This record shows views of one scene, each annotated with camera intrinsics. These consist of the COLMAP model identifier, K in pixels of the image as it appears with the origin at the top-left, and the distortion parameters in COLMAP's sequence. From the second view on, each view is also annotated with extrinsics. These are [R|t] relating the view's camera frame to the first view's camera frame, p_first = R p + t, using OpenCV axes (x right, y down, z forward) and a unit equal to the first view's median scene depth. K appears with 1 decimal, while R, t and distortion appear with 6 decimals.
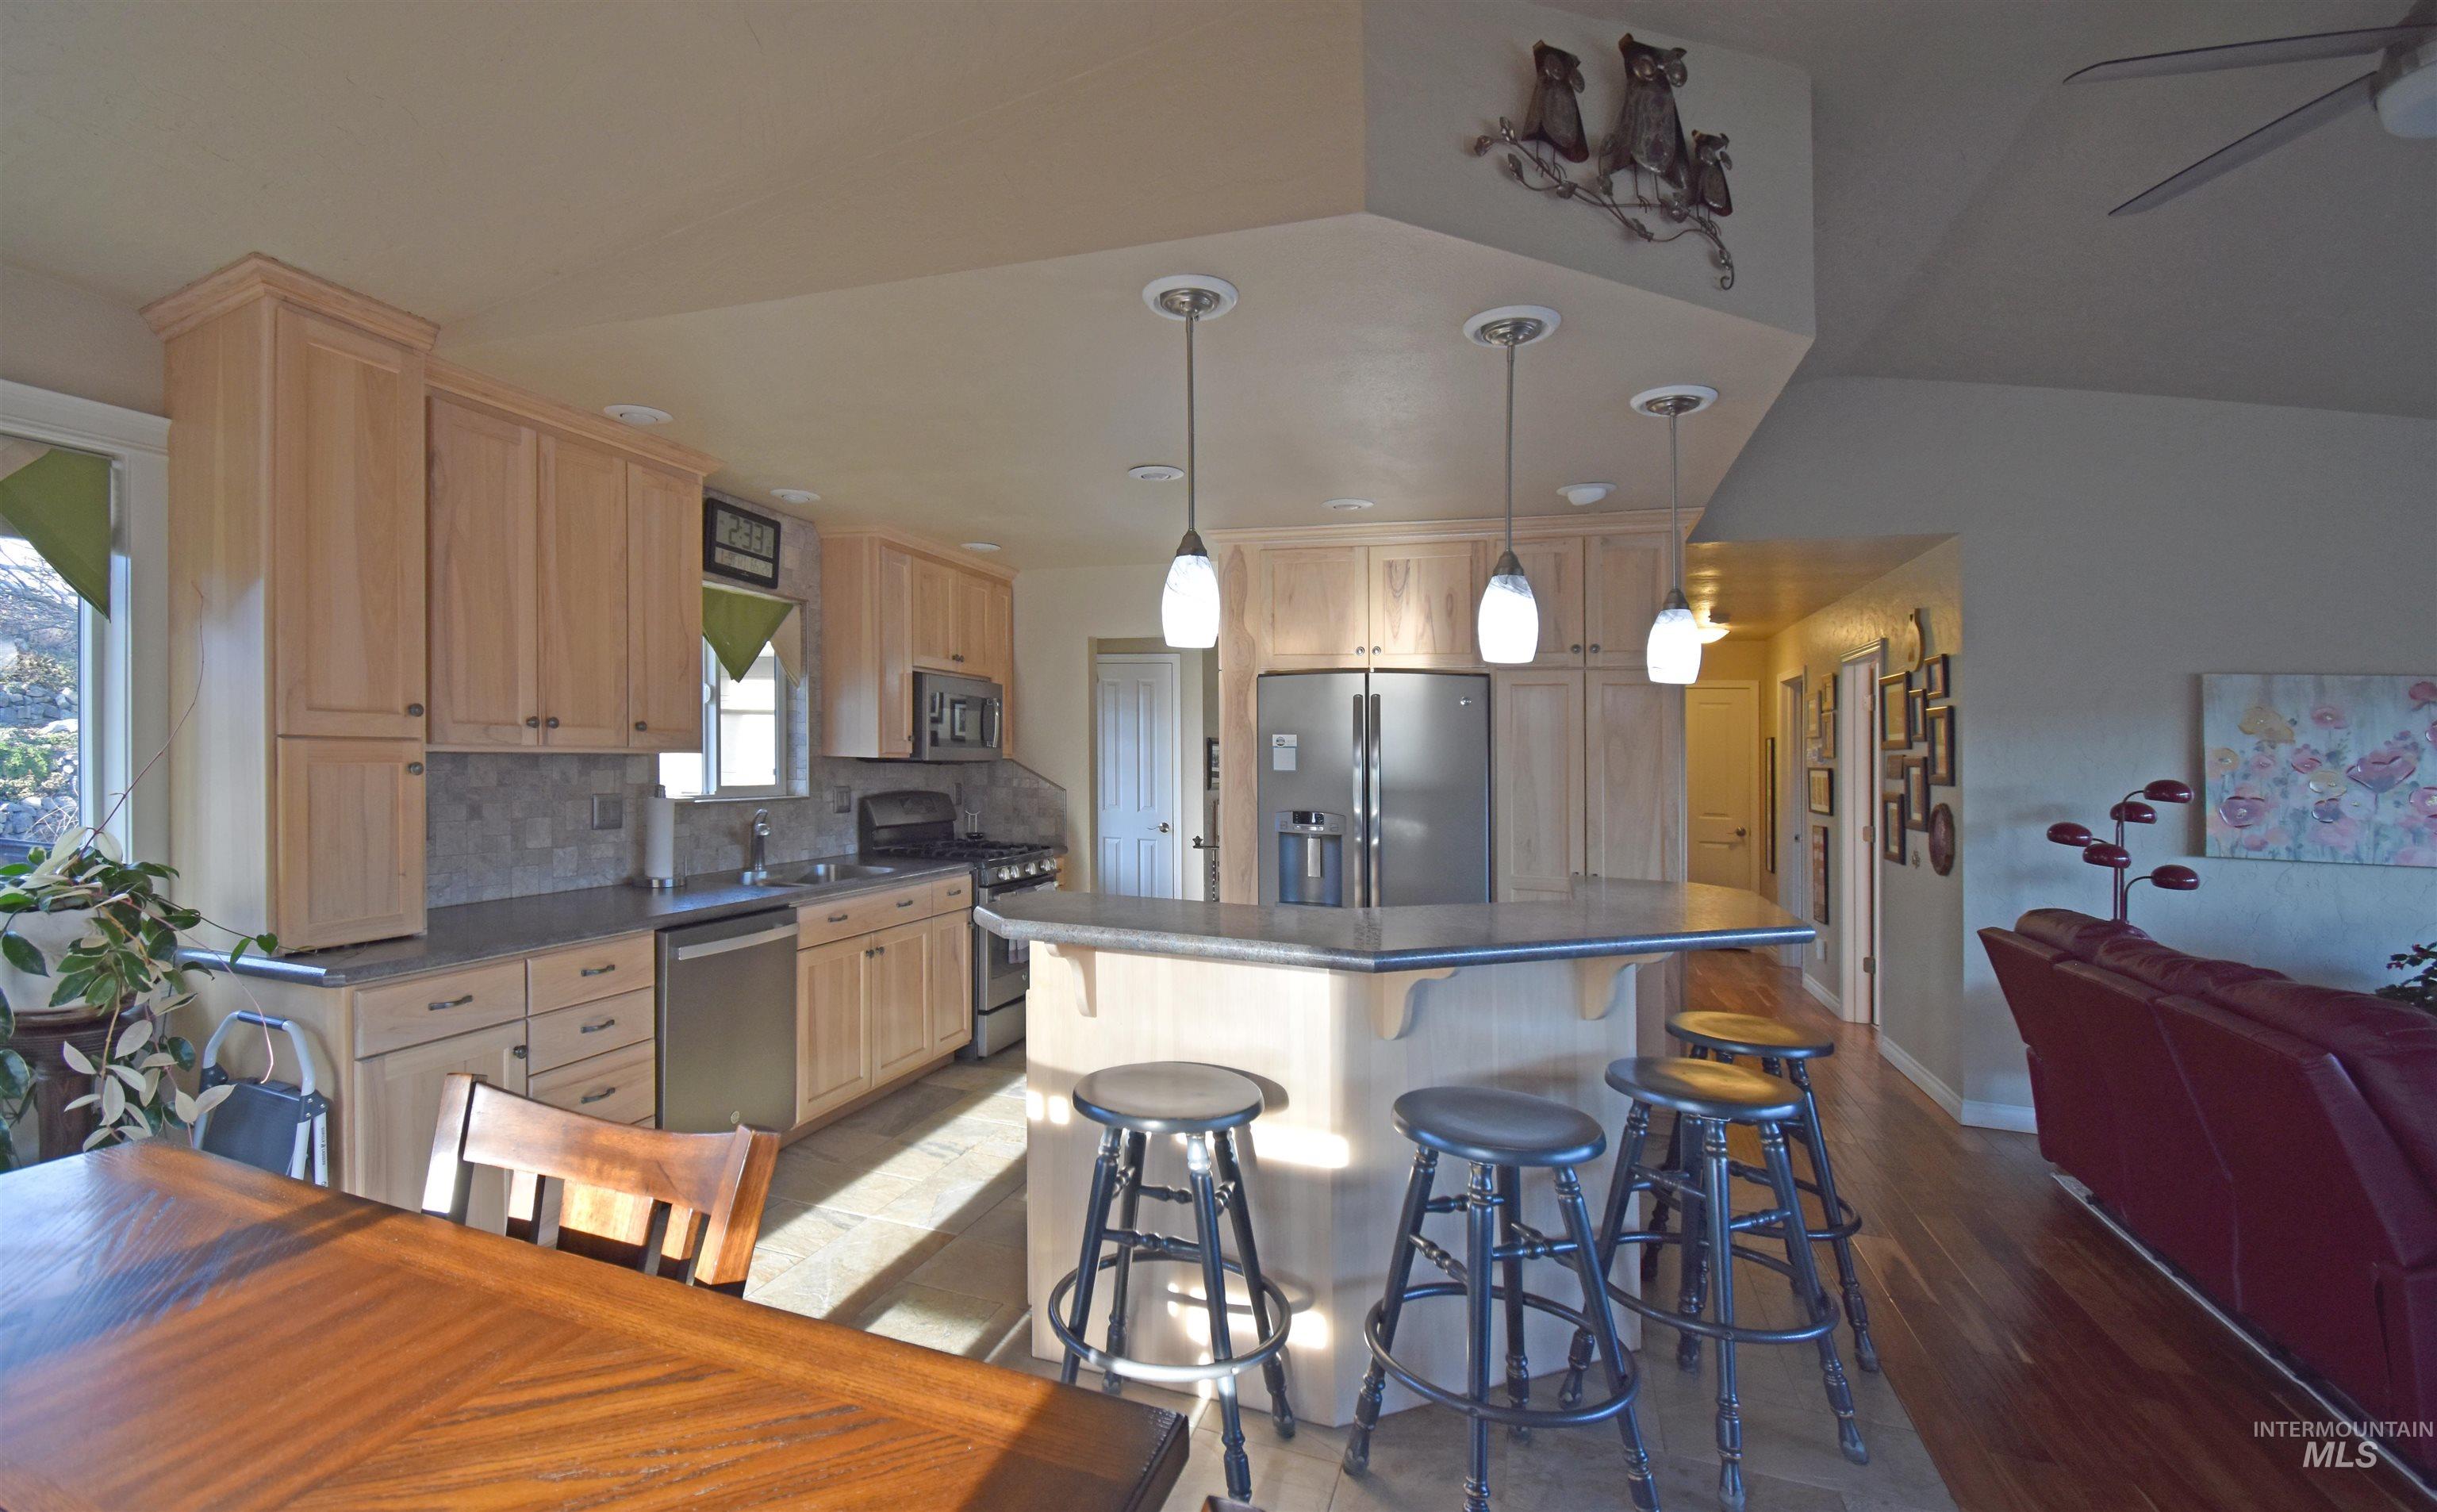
lens RADIAL K [[1083.2, 0, 1099.4], [0, 1083.2, 805.7], [0, 0, 1]] dist [0.000971, -0.000321]
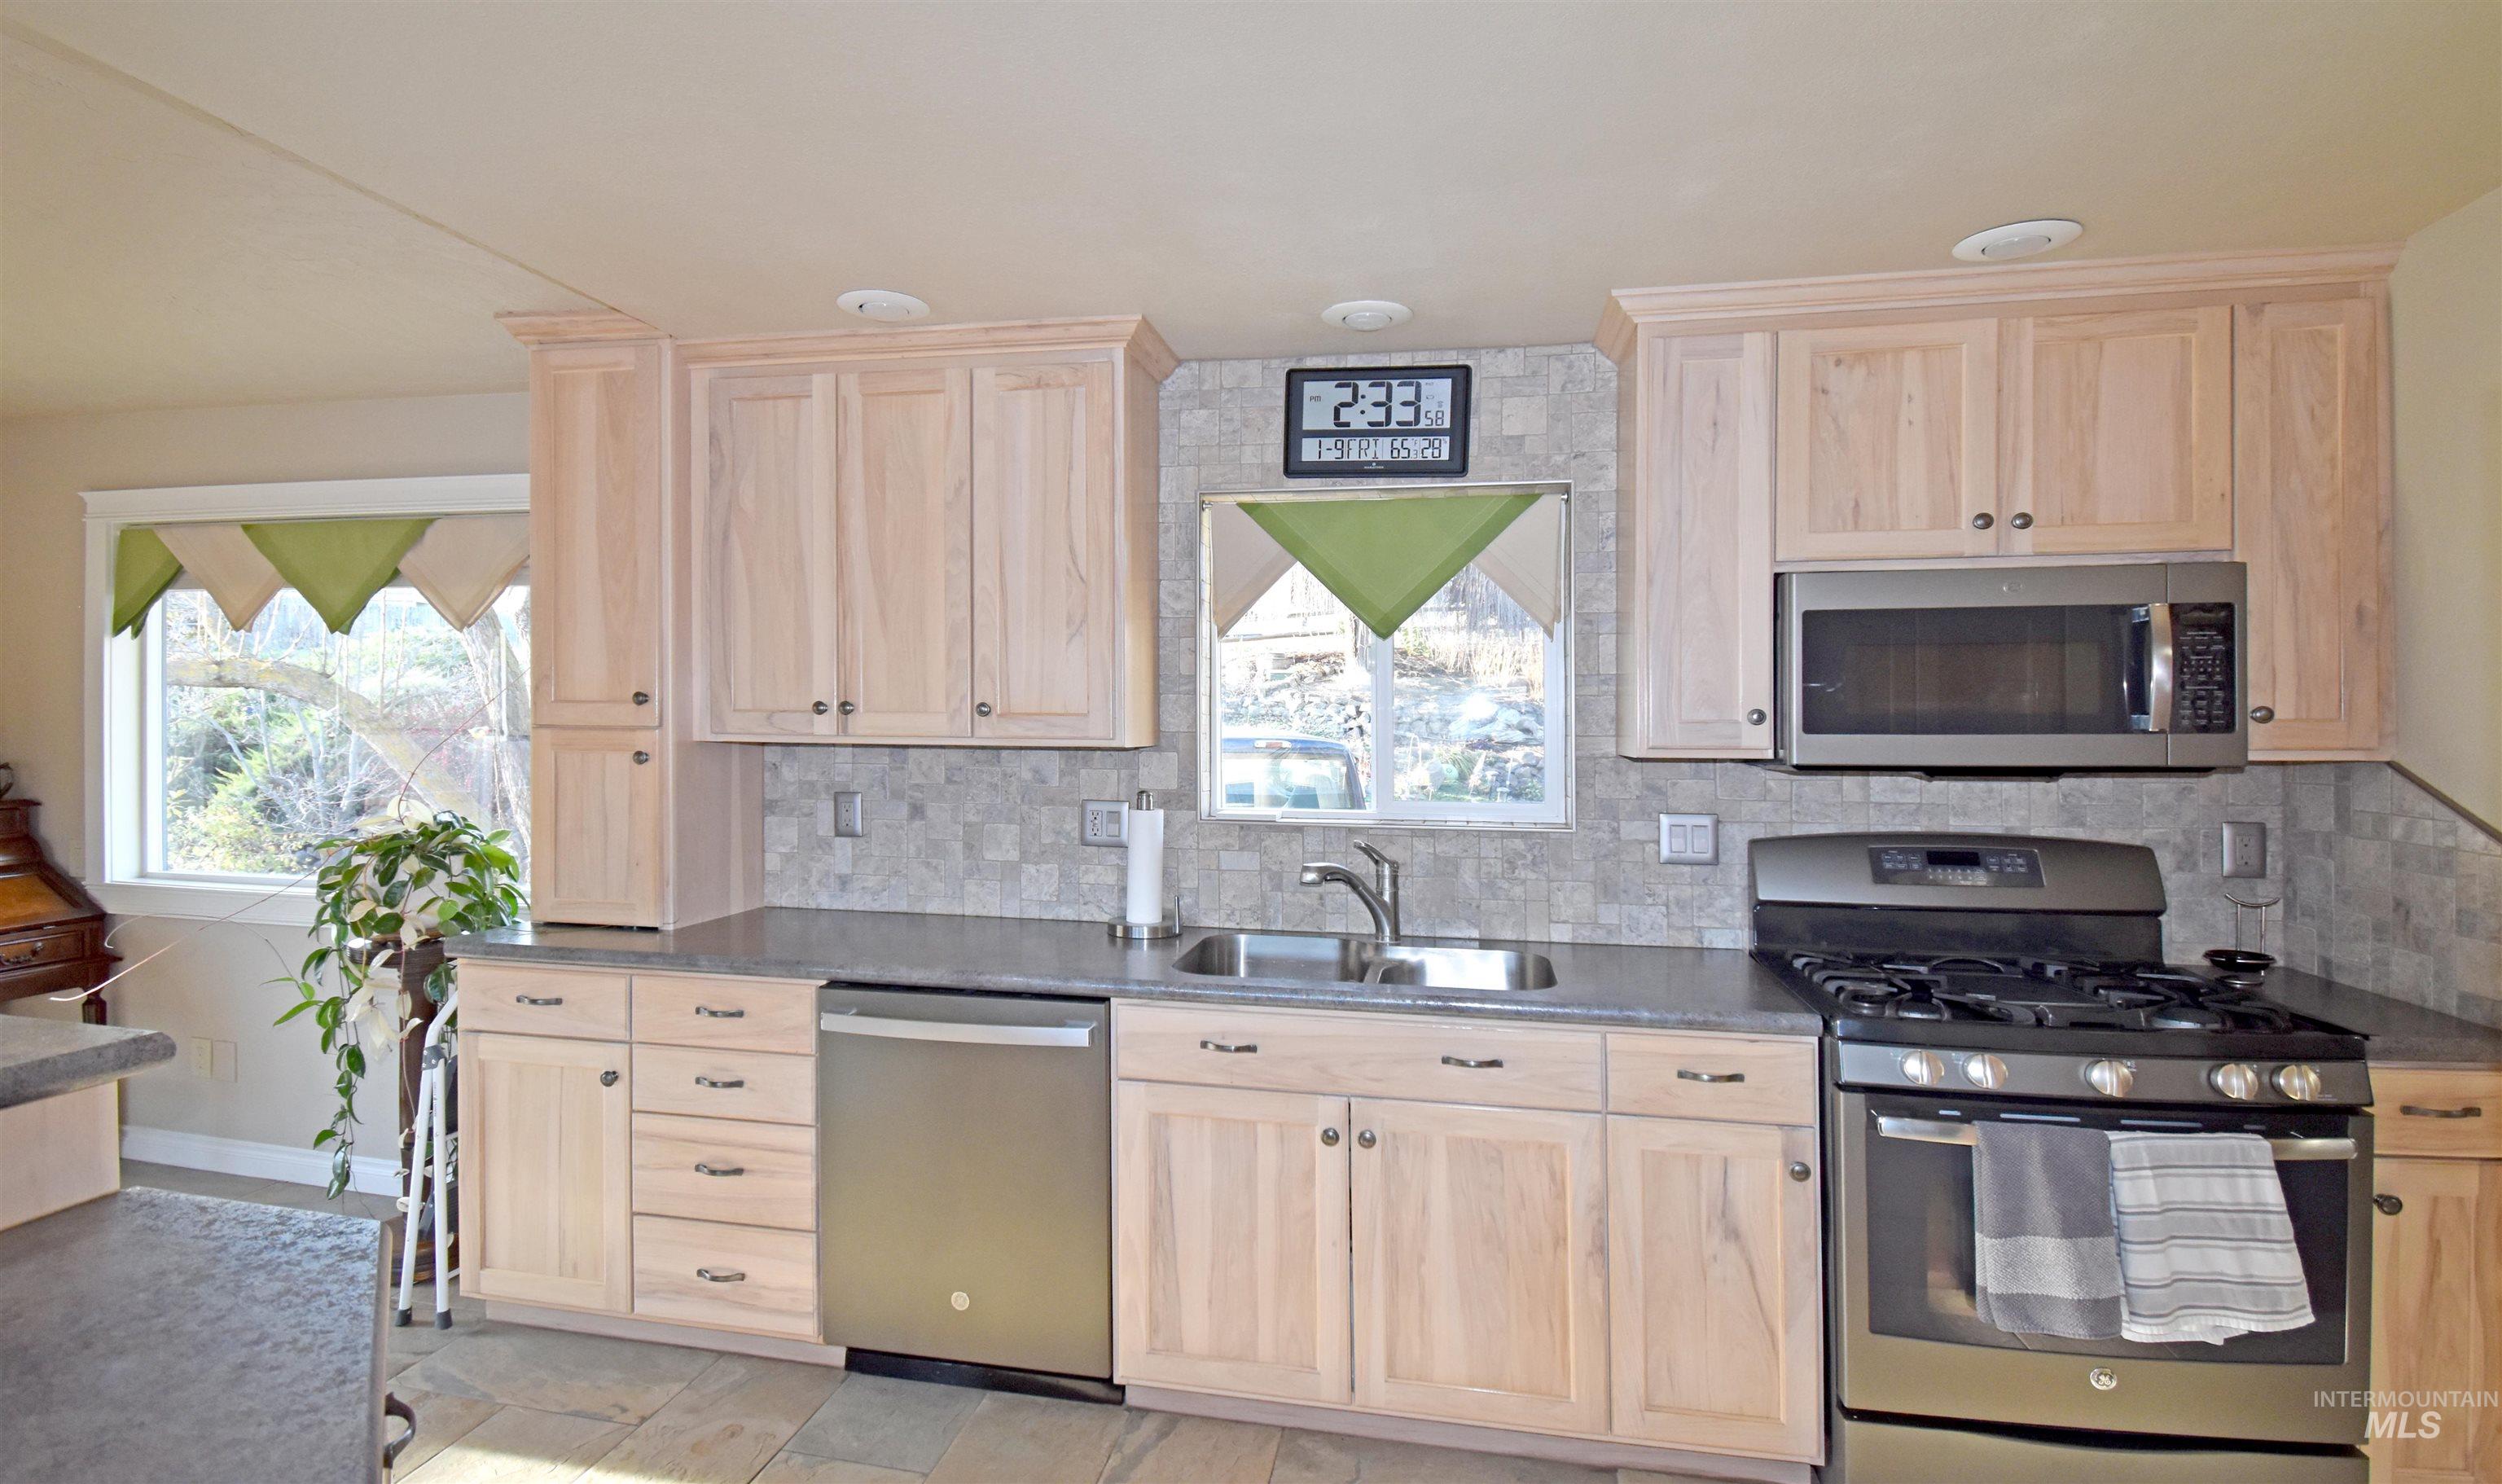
lens RADIAL K [[1065.7, 0, 1245.6], [0, 1065.7, 711.7], [0, 0, 1]] dist [-0.003197, -0.006023]
pose [[0.207013, -0.045704, -0.977270, 0.264640], [-0.054165, 0.996841, -0.058093, -0.030612], [0.976838, 0.064960, 0.203883, 0.823035]]
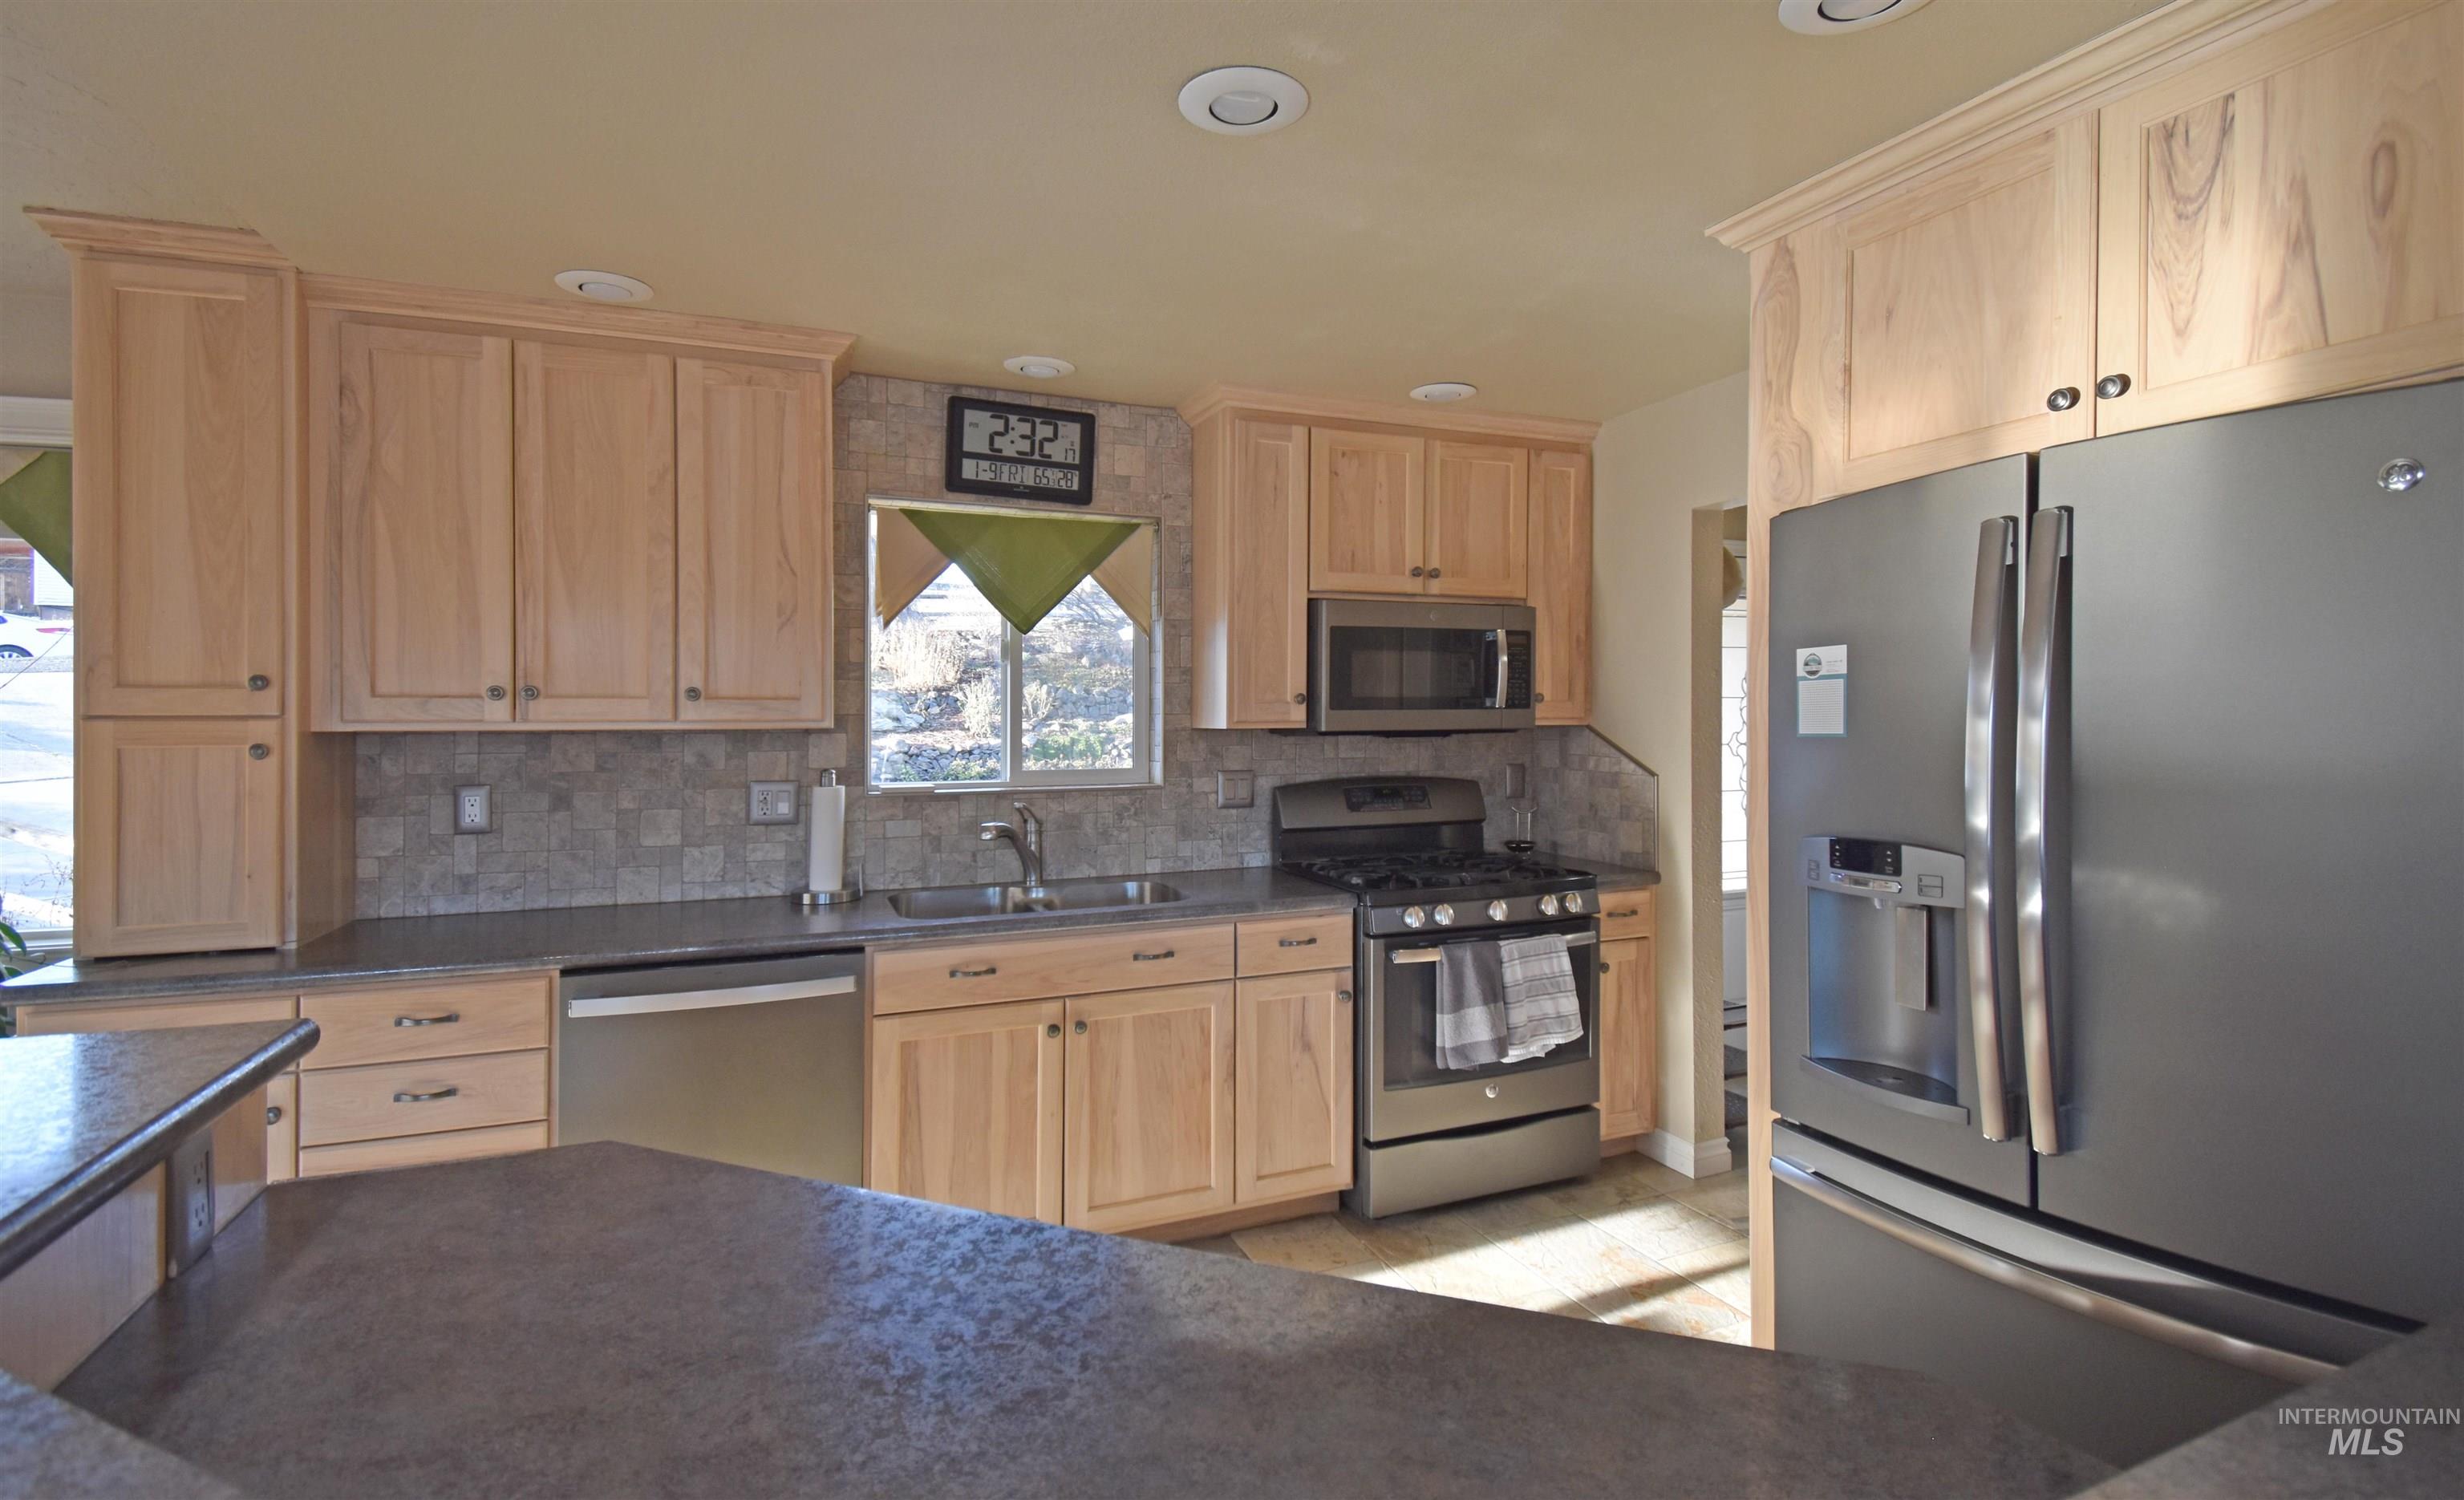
lens RADIAL K [[1073.7, 0, 1219.7], [0, 1073.7, 734.8], [0, 0, 1]] dist [-0.025237, -0.001156]
pose [[0.709373, -0.019382, -0.704567, 0.298003], [-0.012725, 0.999107, -0.040297, -0.014822], [0.704718, 0.037551, 0.708493, 0.584830]]
